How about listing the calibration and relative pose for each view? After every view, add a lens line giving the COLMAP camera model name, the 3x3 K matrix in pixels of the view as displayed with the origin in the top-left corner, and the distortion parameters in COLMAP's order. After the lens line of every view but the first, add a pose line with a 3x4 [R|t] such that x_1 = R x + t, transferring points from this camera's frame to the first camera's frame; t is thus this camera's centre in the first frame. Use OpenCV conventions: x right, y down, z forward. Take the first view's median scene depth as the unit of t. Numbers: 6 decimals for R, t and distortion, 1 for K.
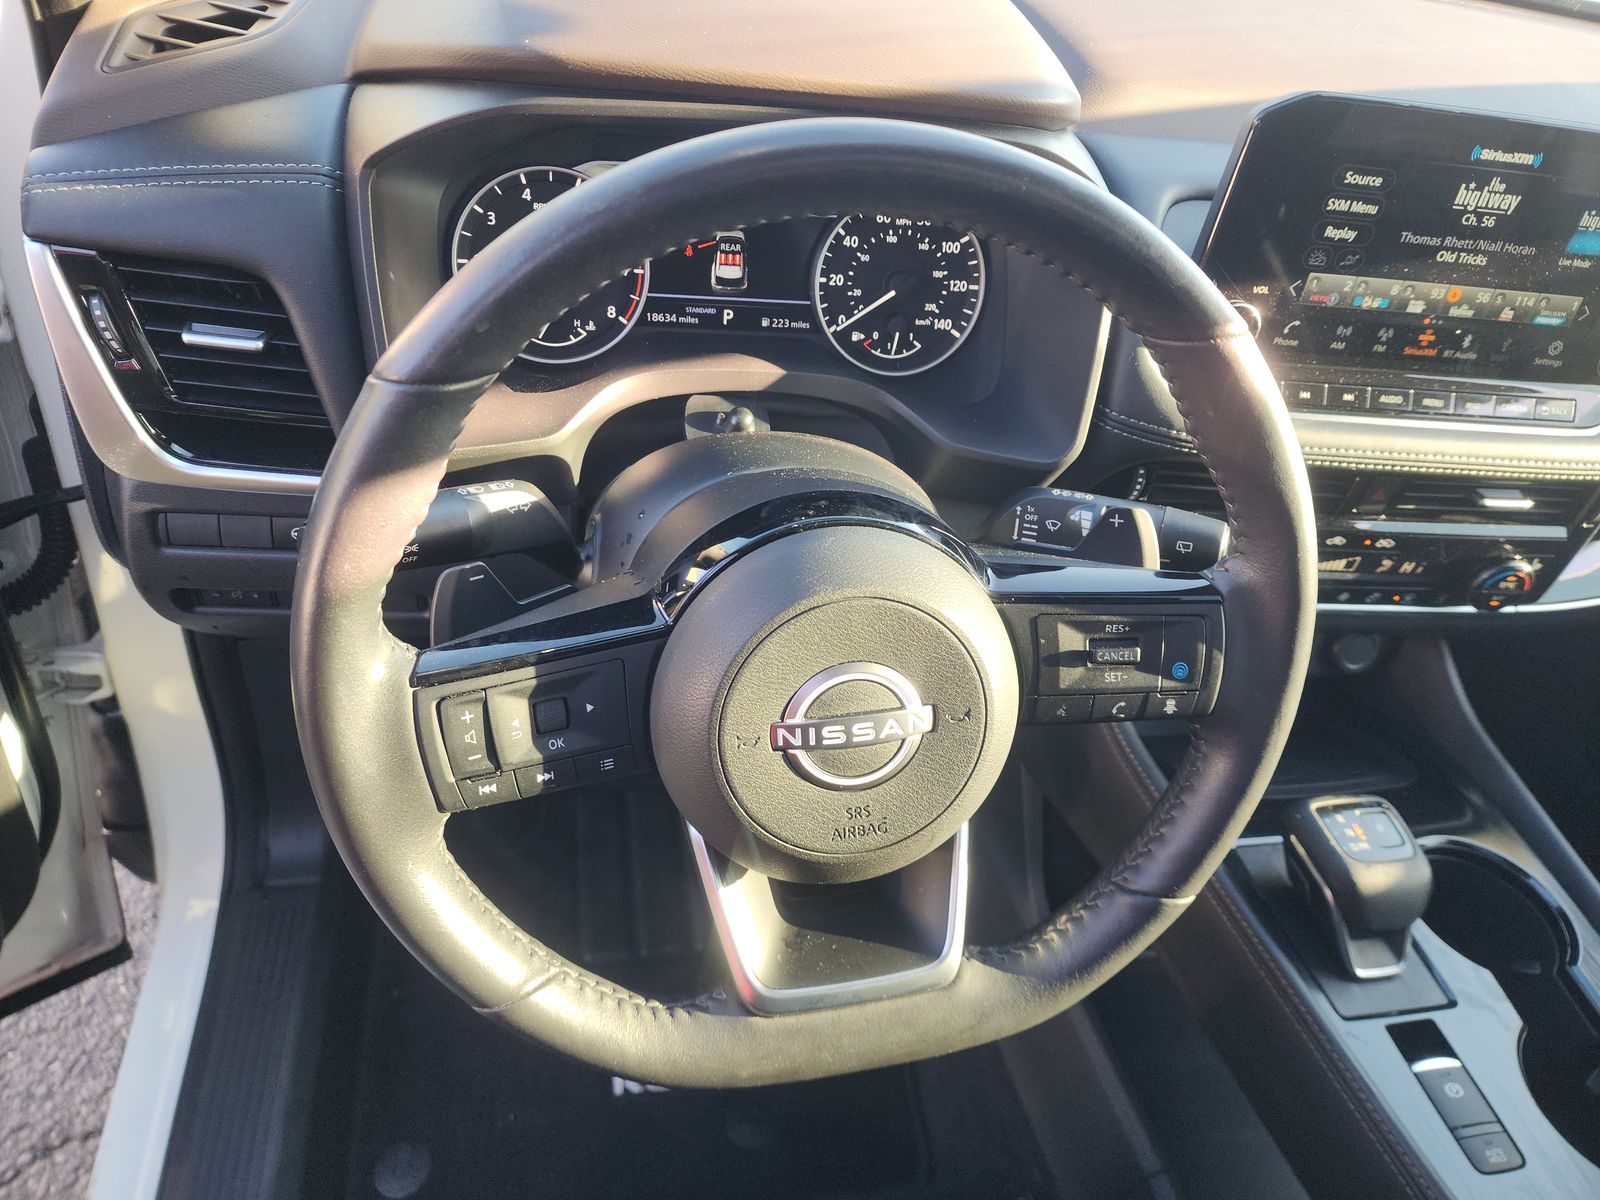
lens RADIAL K [[1090.5, 0, 800.0], [0, 1090.5, 600.0], [0, 0, 1]] dist [0.061981, -0.063852]
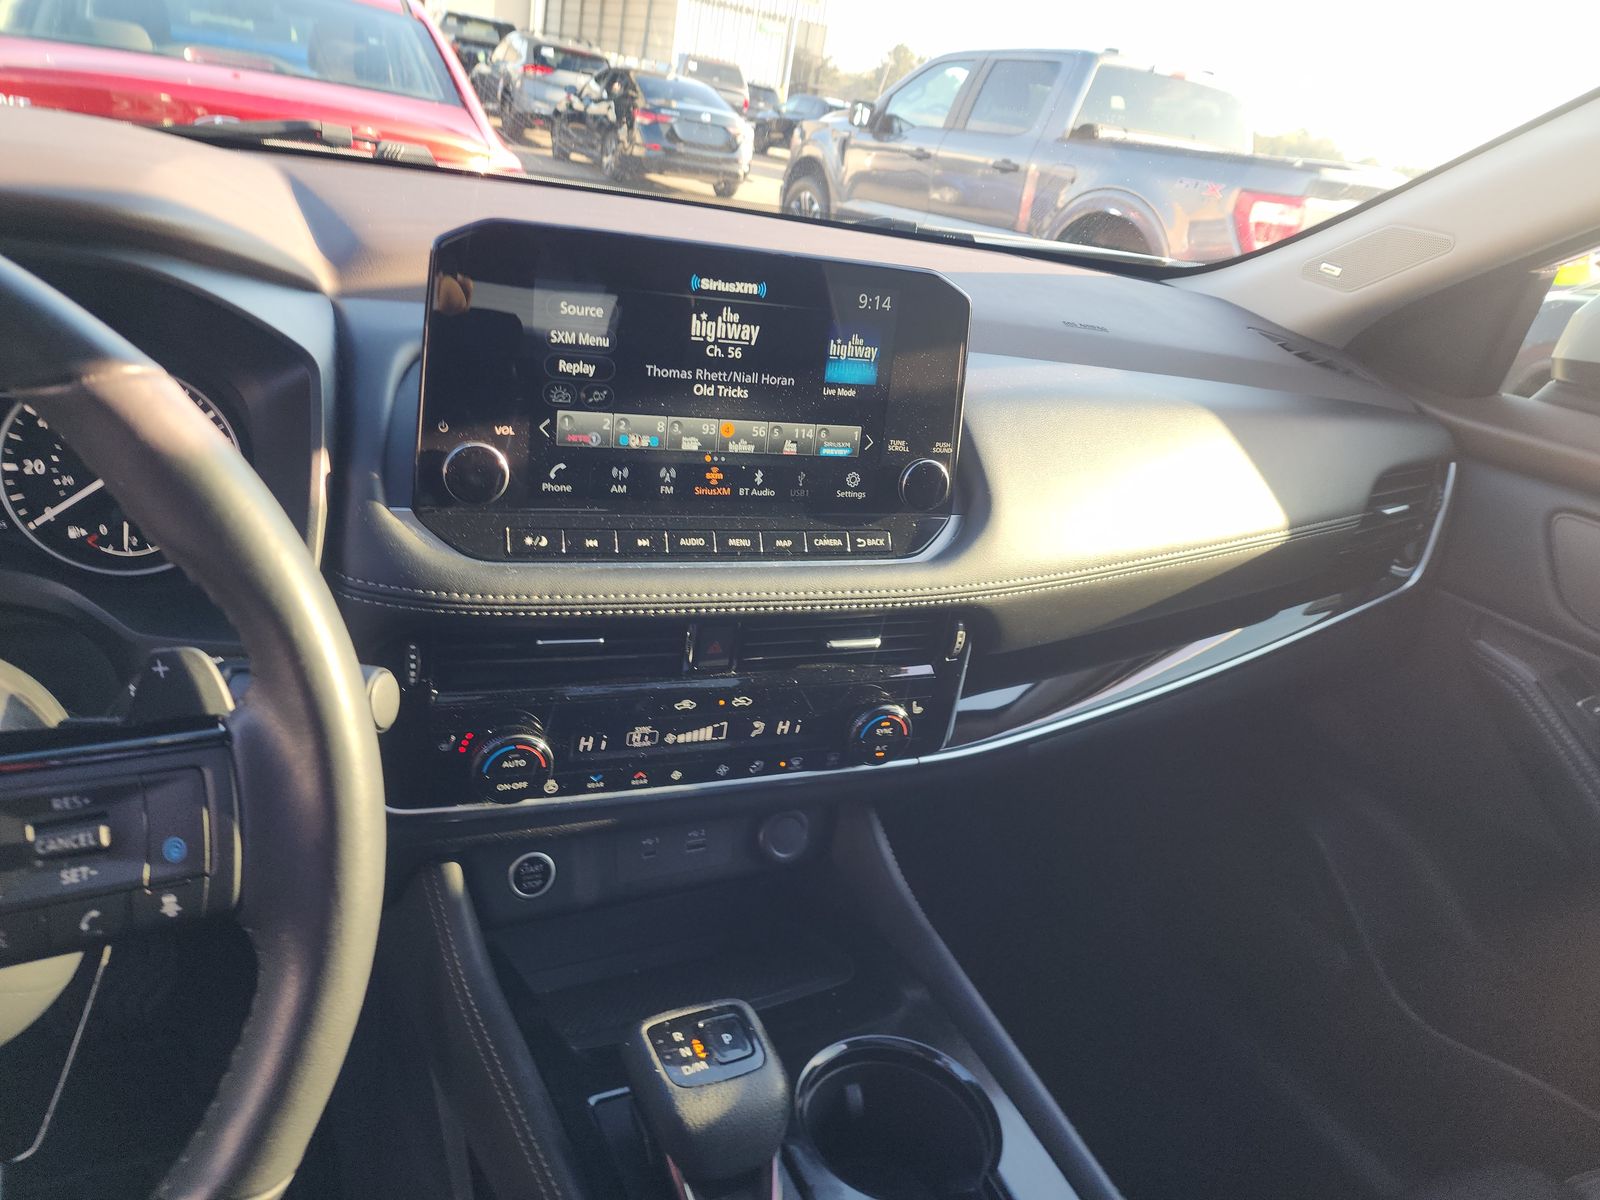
lens RADIAL K [[1090.5, 0, 800.0], [0, 1090.5, 600.0], [0, 0, 1]] dist [0.061981, -0.063852]
pose [[0.960589, -0.098938, 0.259770, 0.393829], [0.163414, 0.956971, -0.239798, 0.102449], [-0.224867, 0.272797, 0.935423, 0.143277]]
